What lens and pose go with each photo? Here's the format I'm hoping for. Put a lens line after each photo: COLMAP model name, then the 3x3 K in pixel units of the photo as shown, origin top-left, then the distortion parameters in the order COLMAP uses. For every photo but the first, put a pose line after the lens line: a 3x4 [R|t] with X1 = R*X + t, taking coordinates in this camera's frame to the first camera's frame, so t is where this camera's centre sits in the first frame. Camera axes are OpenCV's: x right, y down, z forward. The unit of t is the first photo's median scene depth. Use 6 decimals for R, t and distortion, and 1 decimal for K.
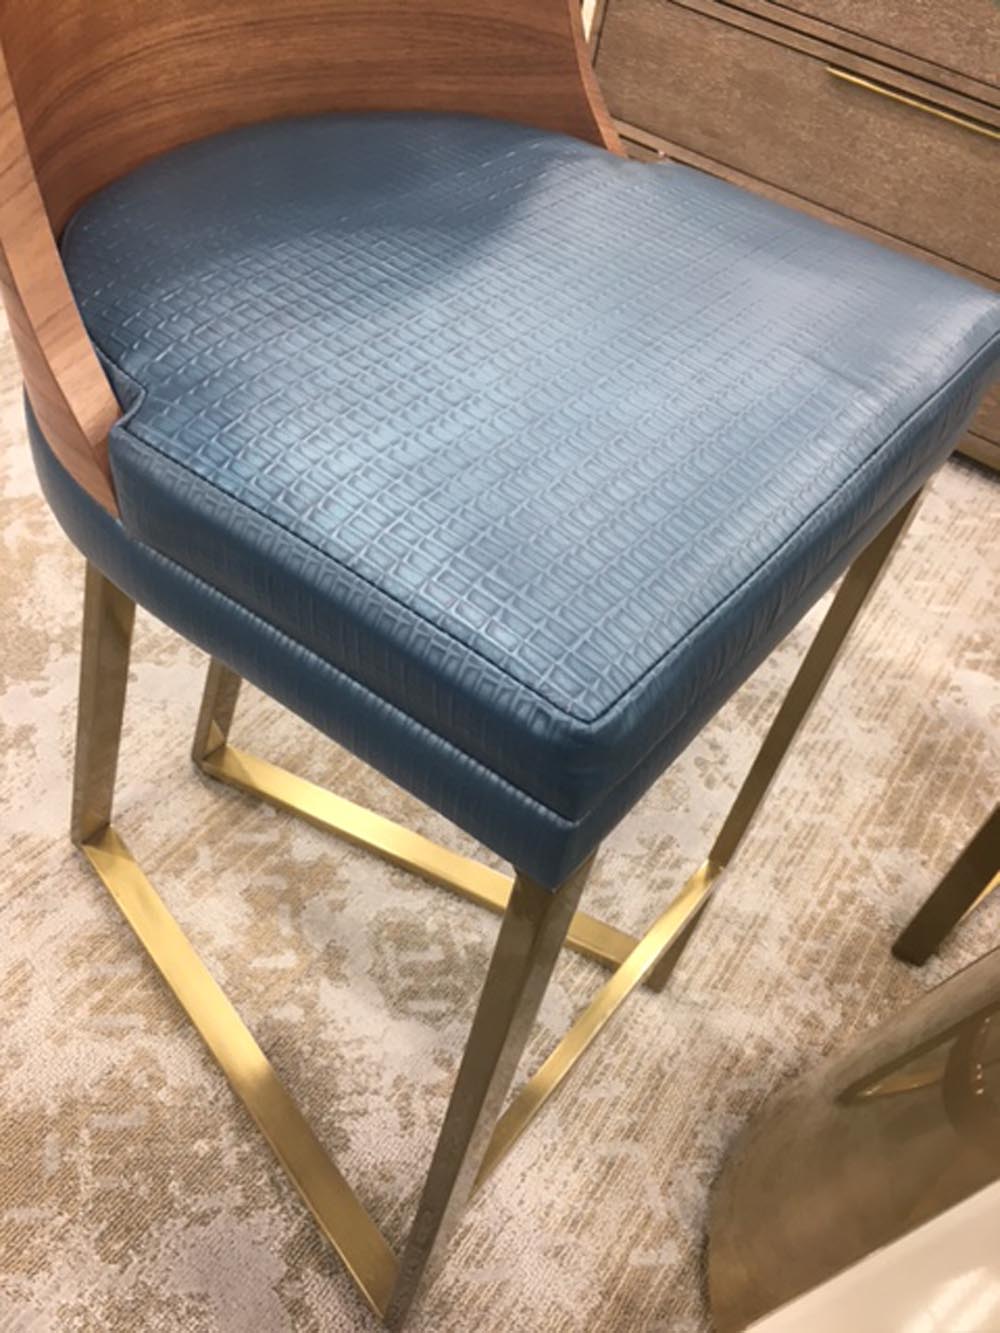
lens RADIAL K [[1222.6, 0, 500.0], [0, 1222.6, 666.5], [0, 0, 1]] dist [0.129395, -0.178610]
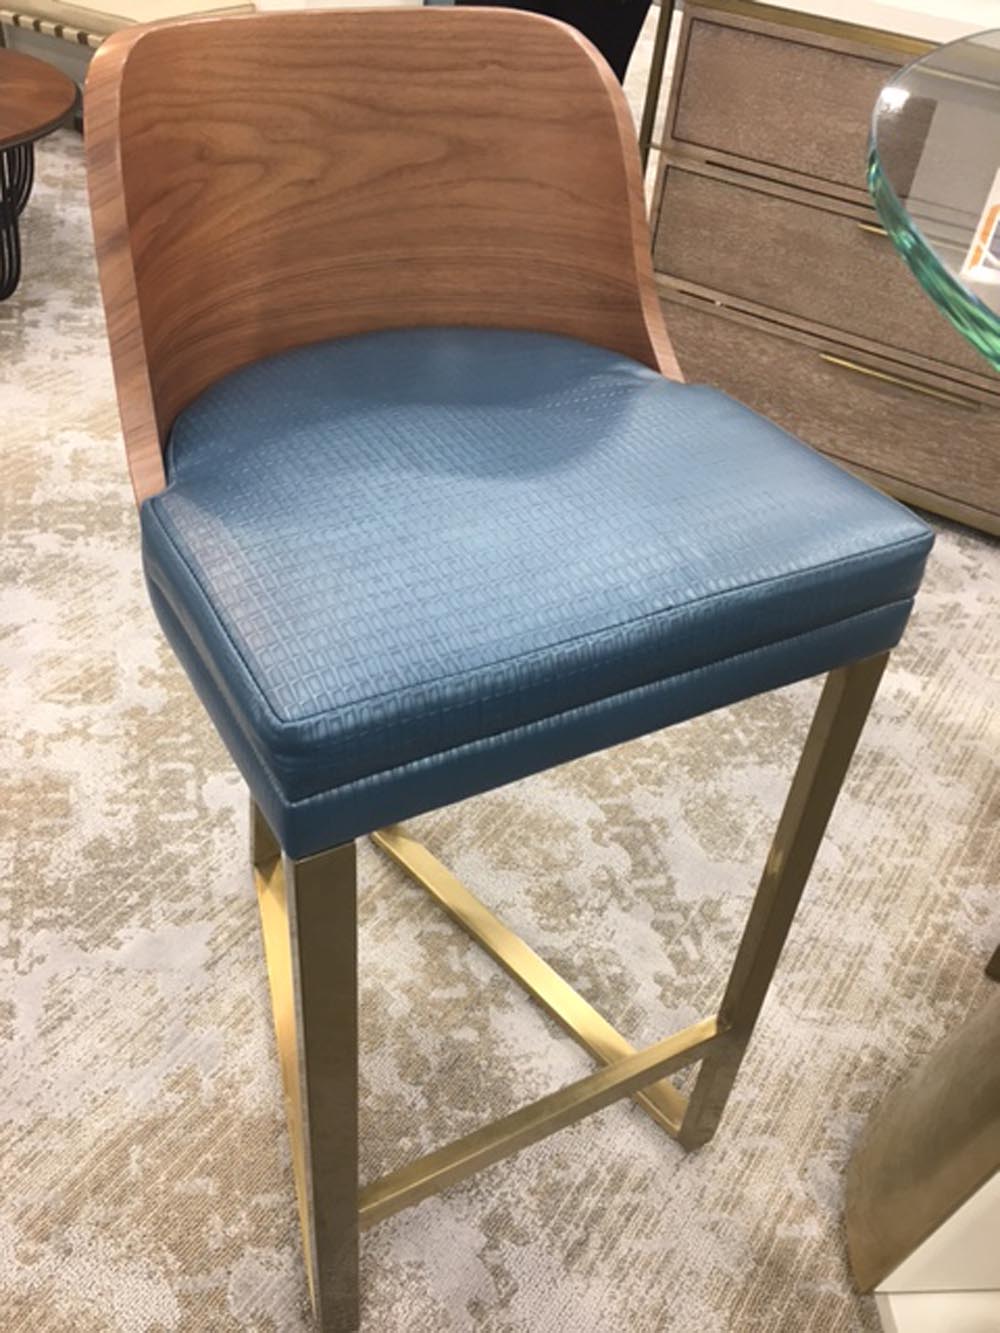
lens RADIAL K [[1222.6, 0, 500.0], [0, 1222.6, 666.5], [0, 0, 1]] dist [0.129395, -0.178610]
pose [[0.997273, -0.056312, -0.047697, -0.061249], [0.050983, 0.993016, -0.106398, 0.058306], [0.053355, 0.103676, 0.993179, -0.198885]]
